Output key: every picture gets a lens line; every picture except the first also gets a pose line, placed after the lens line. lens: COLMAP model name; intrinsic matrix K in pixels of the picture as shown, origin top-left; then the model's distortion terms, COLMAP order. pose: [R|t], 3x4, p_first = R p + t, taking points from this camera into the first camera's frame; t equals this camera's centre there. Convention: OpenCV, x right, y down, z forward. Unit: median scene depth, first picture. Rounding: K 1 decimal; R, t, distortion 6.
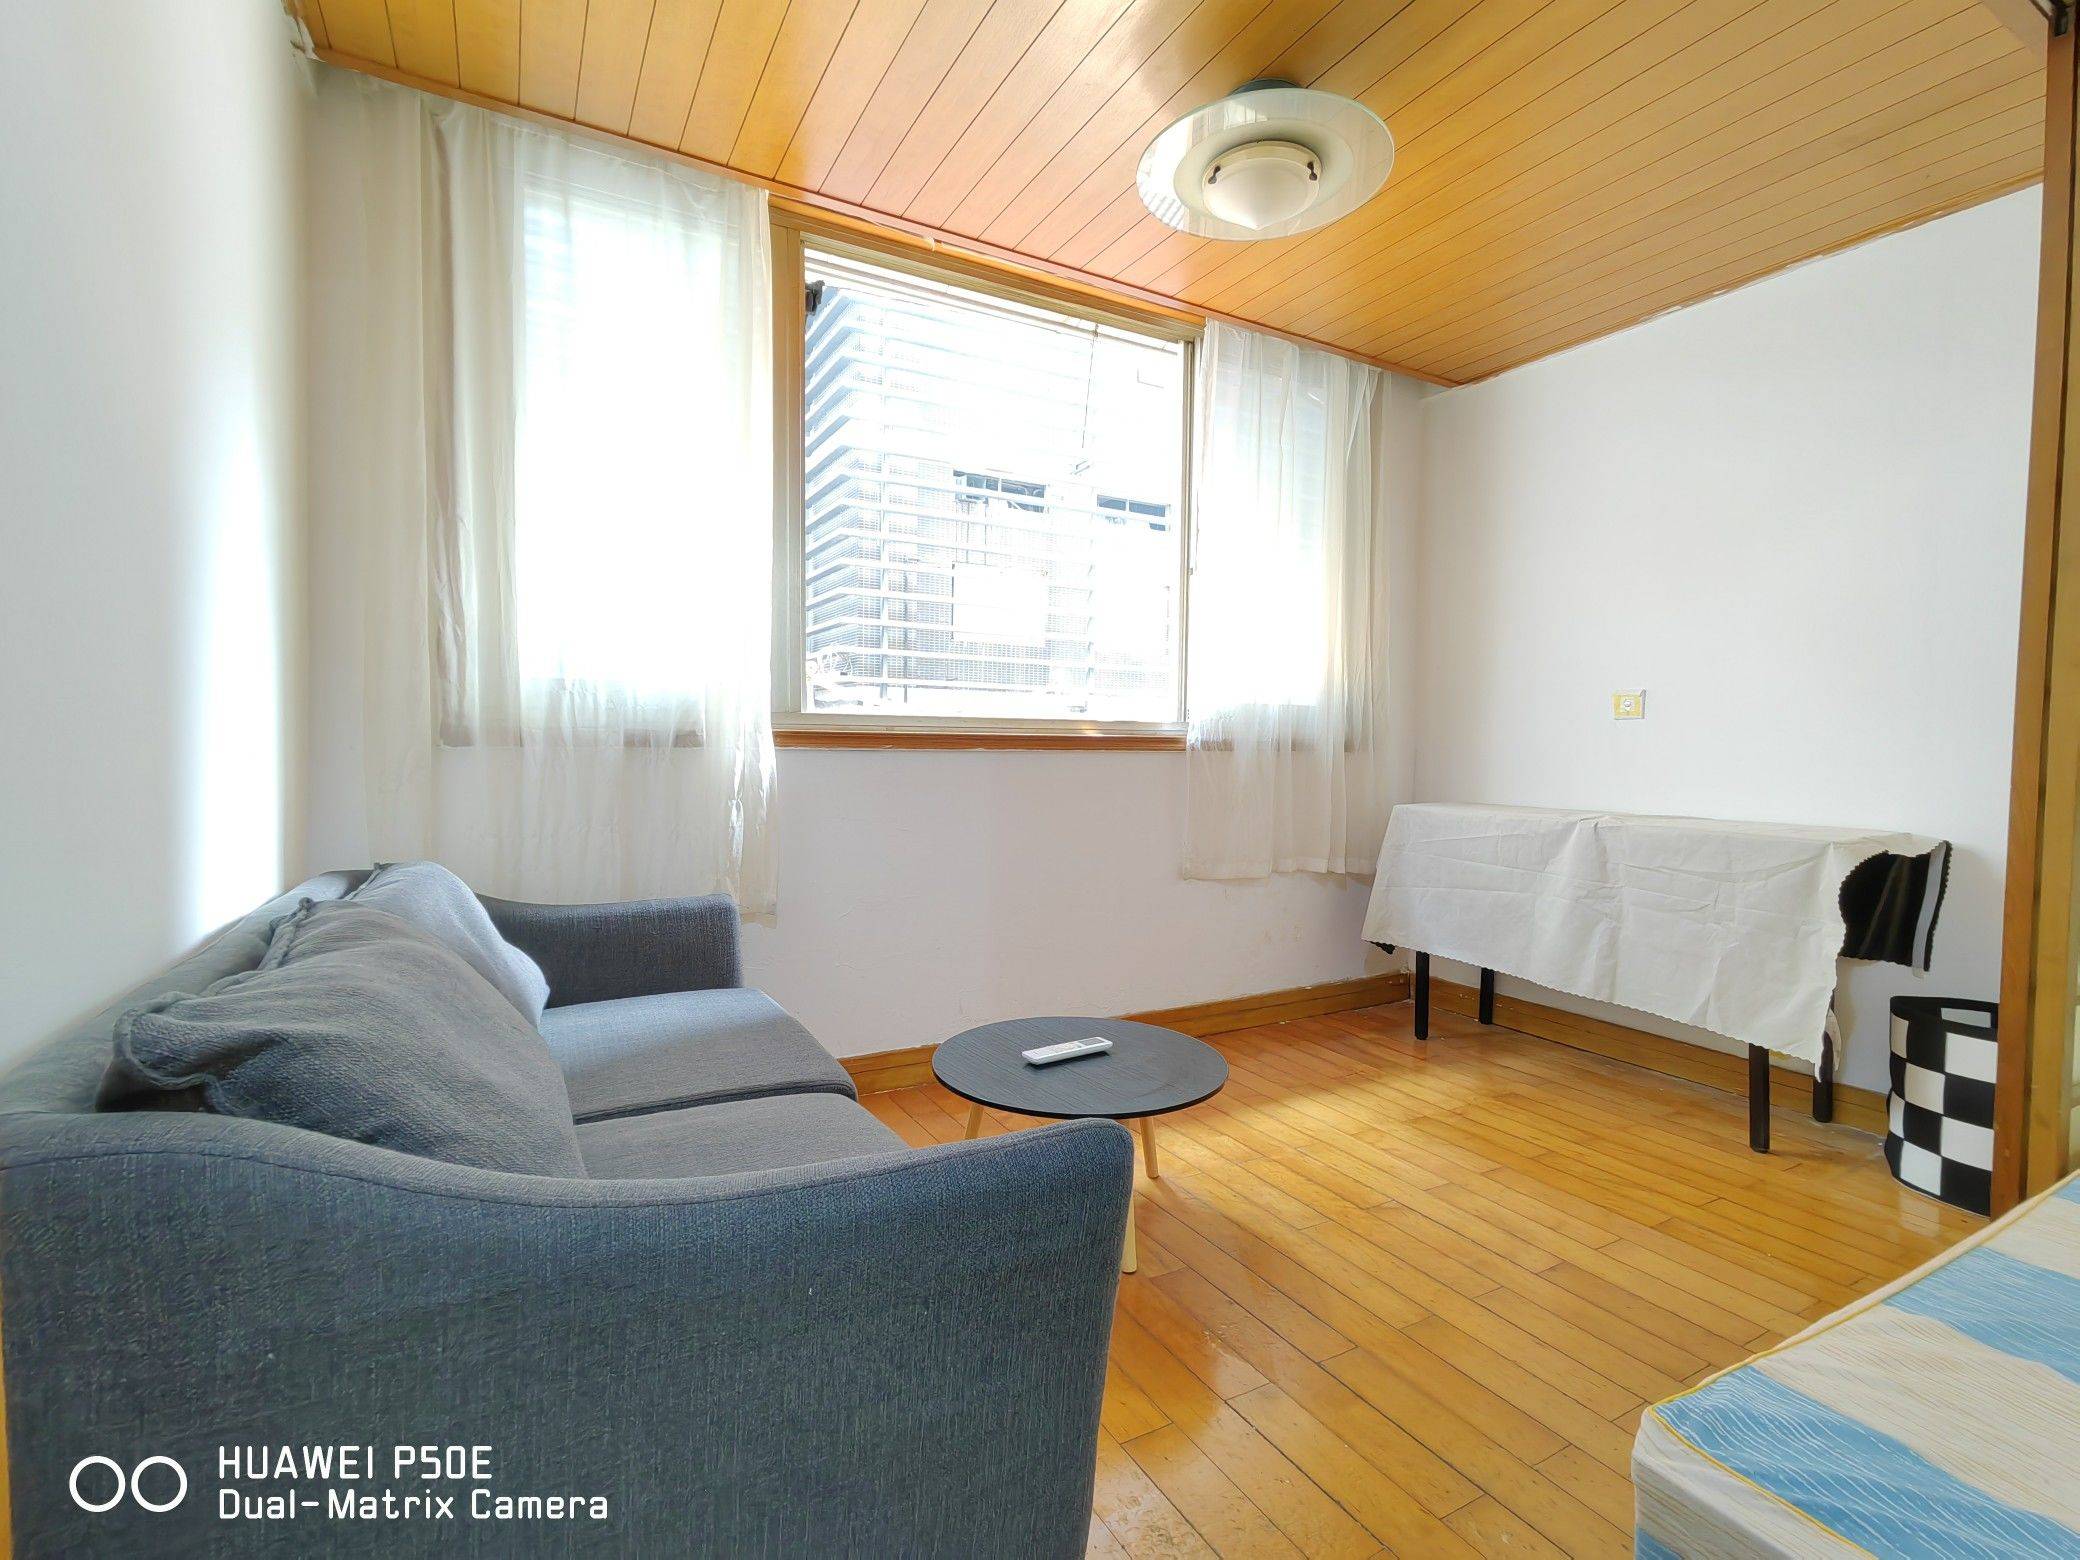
lens RADIAL K [[961.8, 0, 1038.7], [0, 961.8, 782.4], [0, 0, 1]] dist [-0.004862, 0.002508]
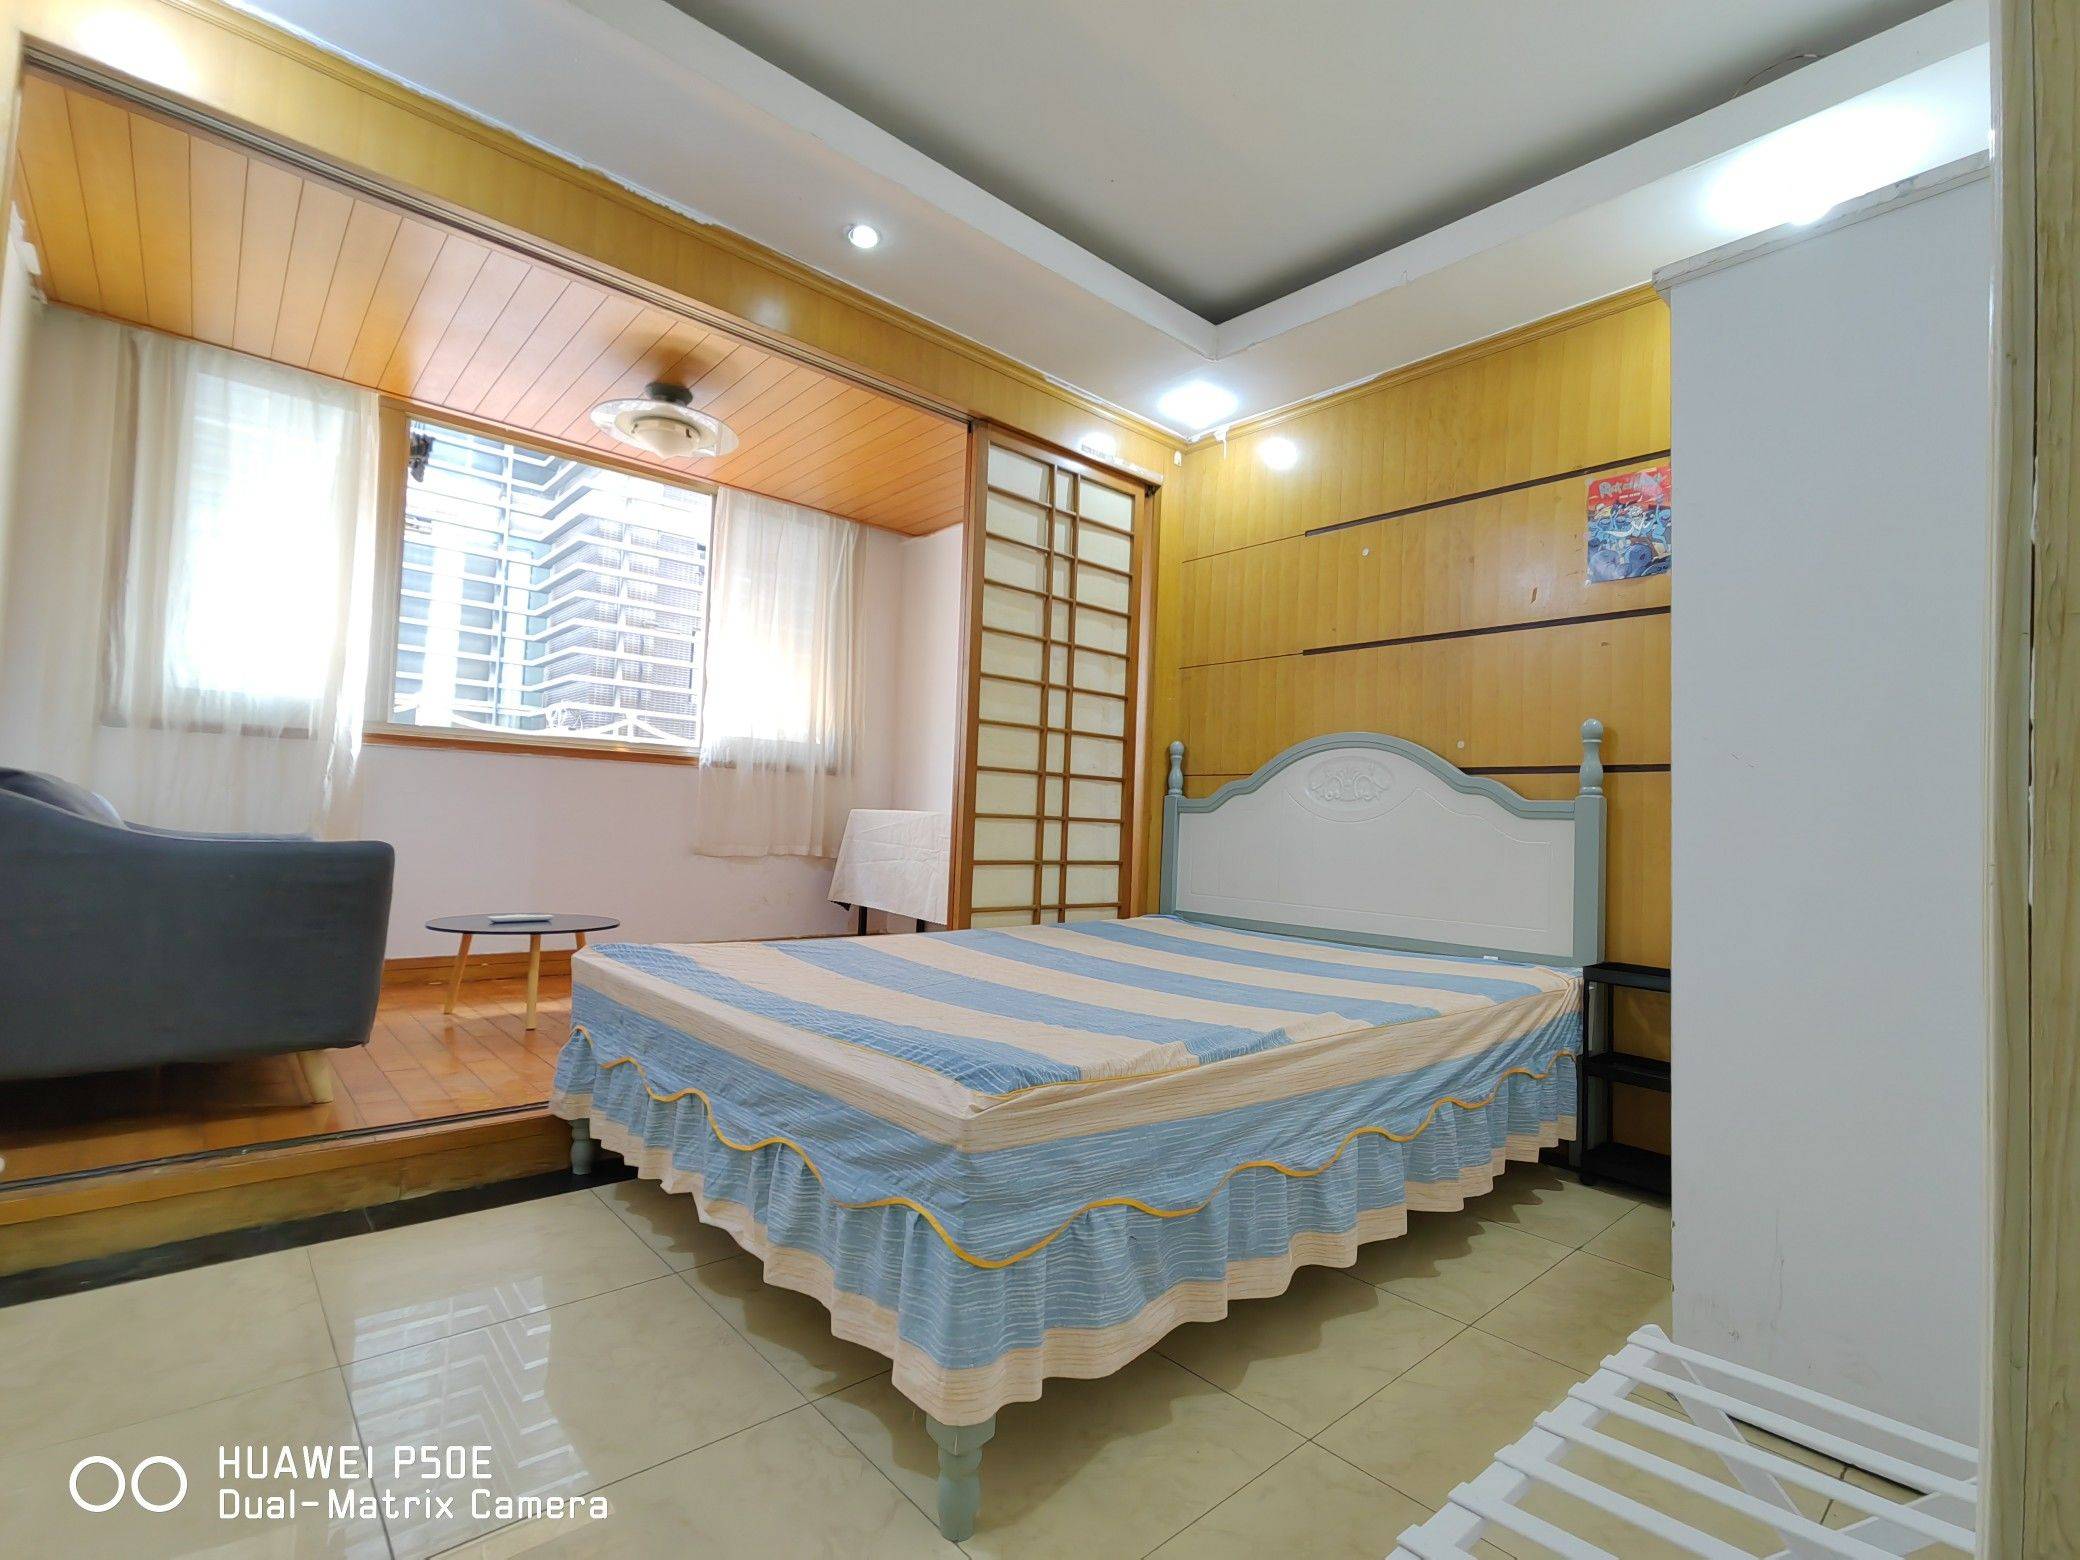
lens RADIAL K [[961.8, 0, 1038.8], [0, 961.8, 785.6], [0, 0, 1]] dist [-0.004862, 0.002508]
pose [[0.976444, 0.032344, 0.213332, 0.343148], [-0.015865, 0.996787, -0.078511, 0.102313], [-0.215186, 0.073277, 0.973820, -0.535229]]
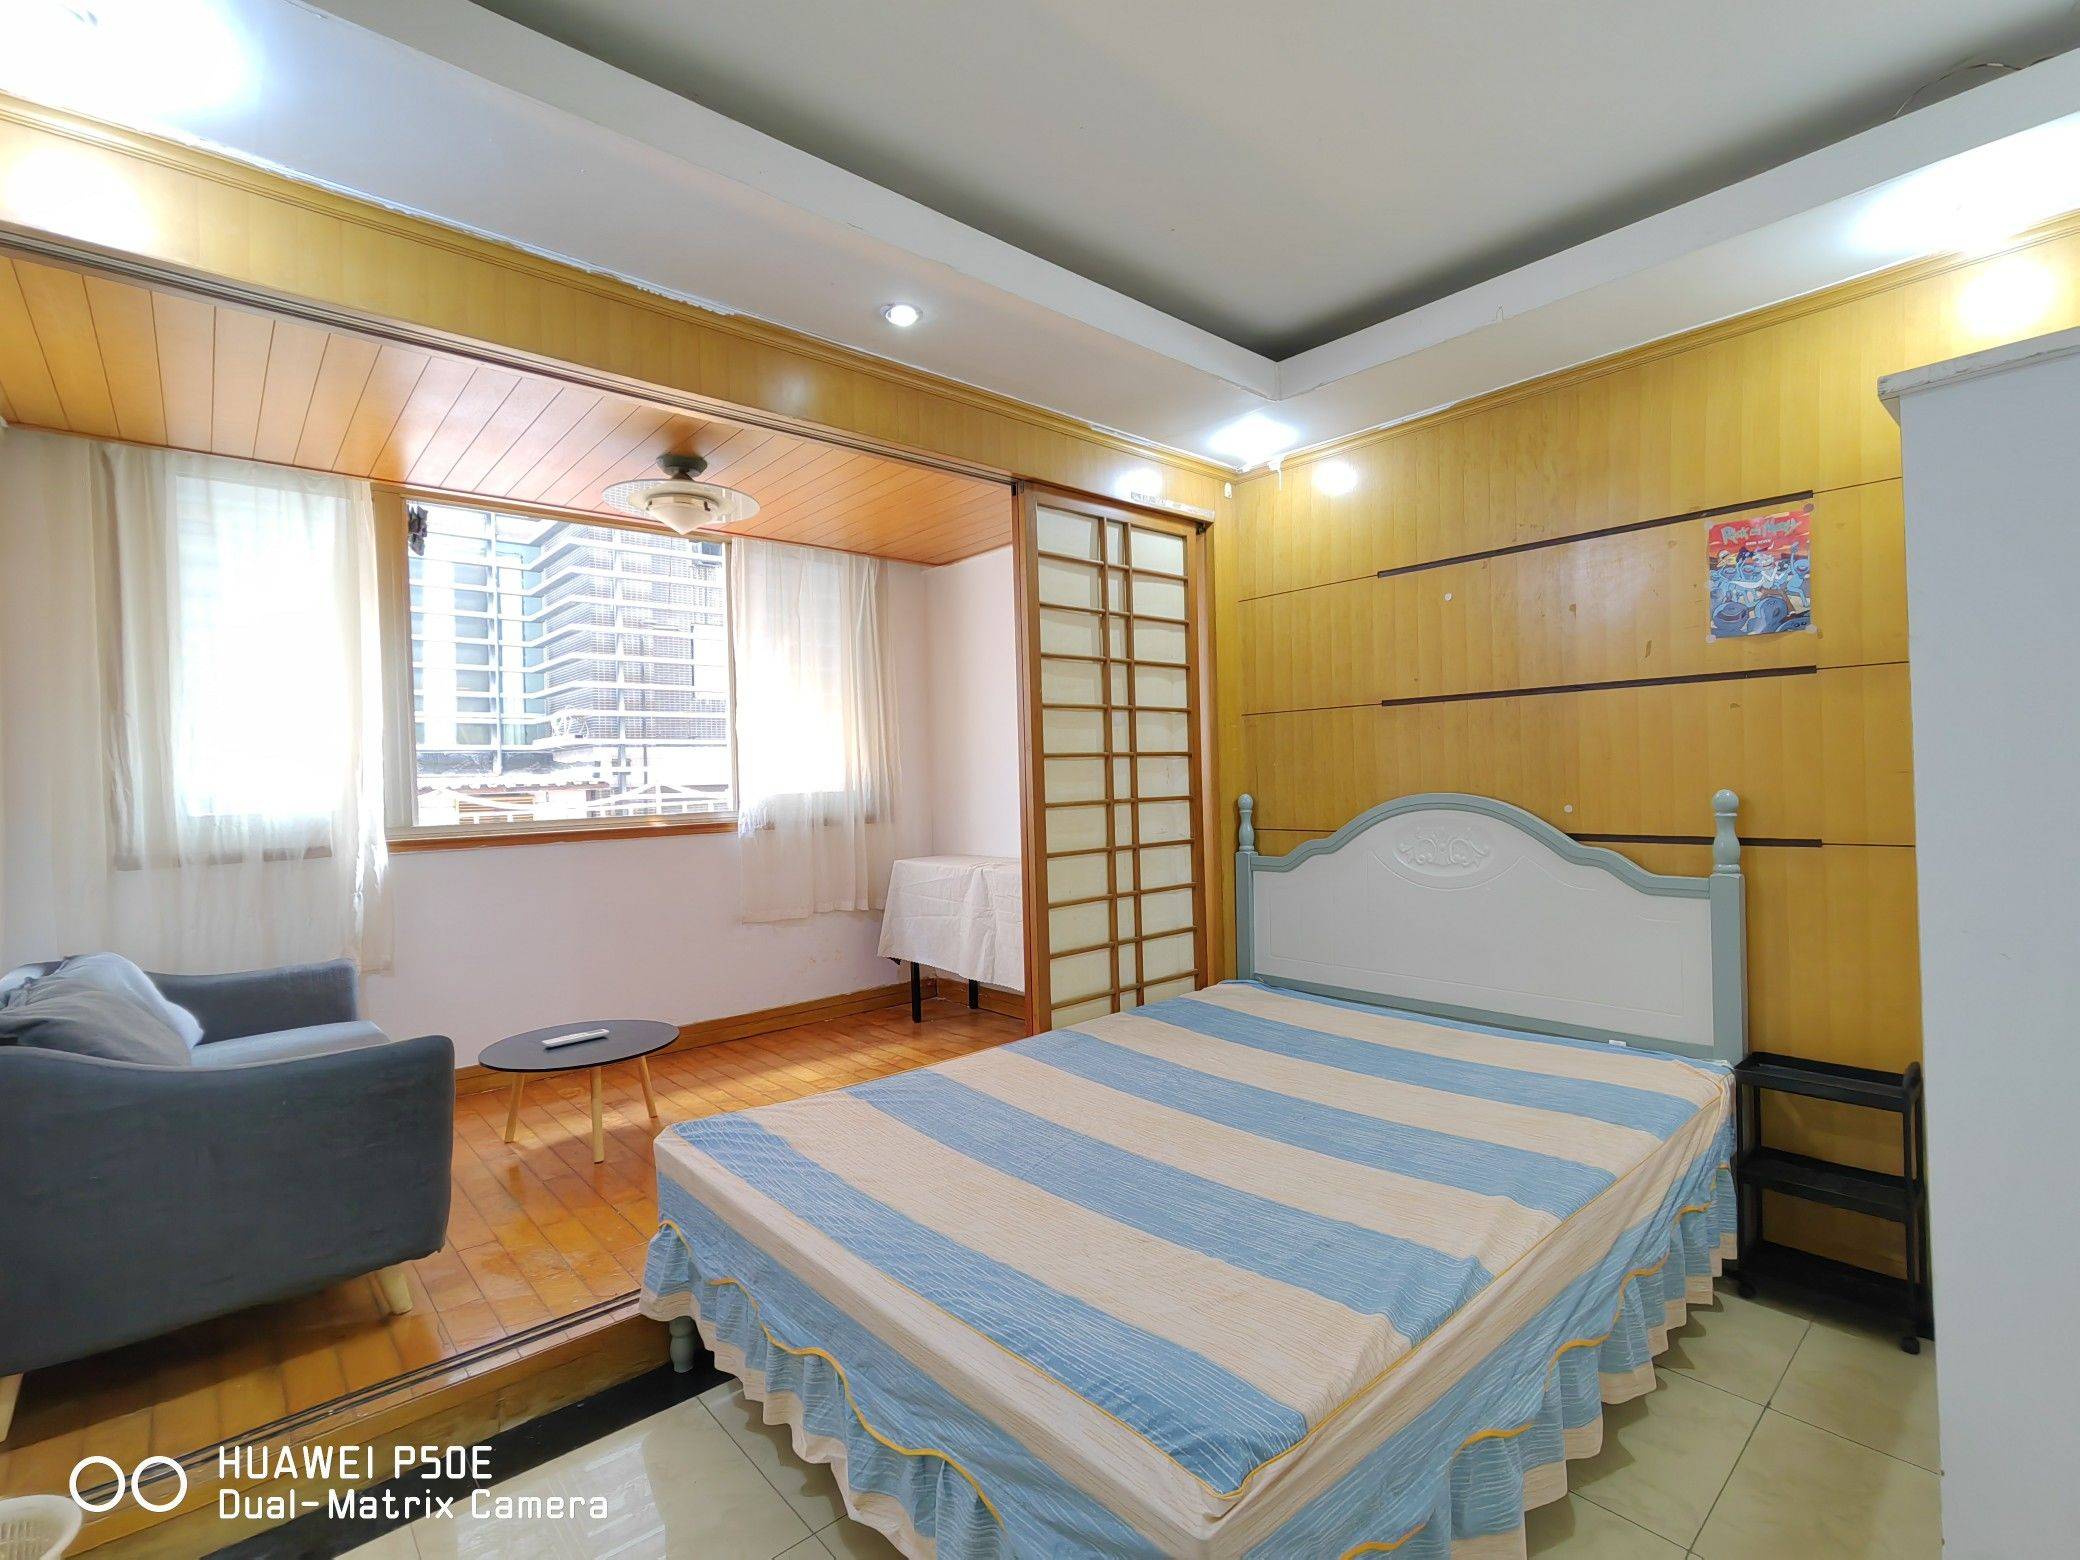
lens RADIAL K [[961.8, 0, 1038.1], [0, 961.8, 783.6], [0, 0, 1]] dist [-0.004862, 0.002508]
pose [[0.977030, -0.041653, 0.208990, 0.291238], [0.049385, 0.998270, -0.031914, -0.035982], [-0.207299, 0.041502, 0.977397, -0.467832]]
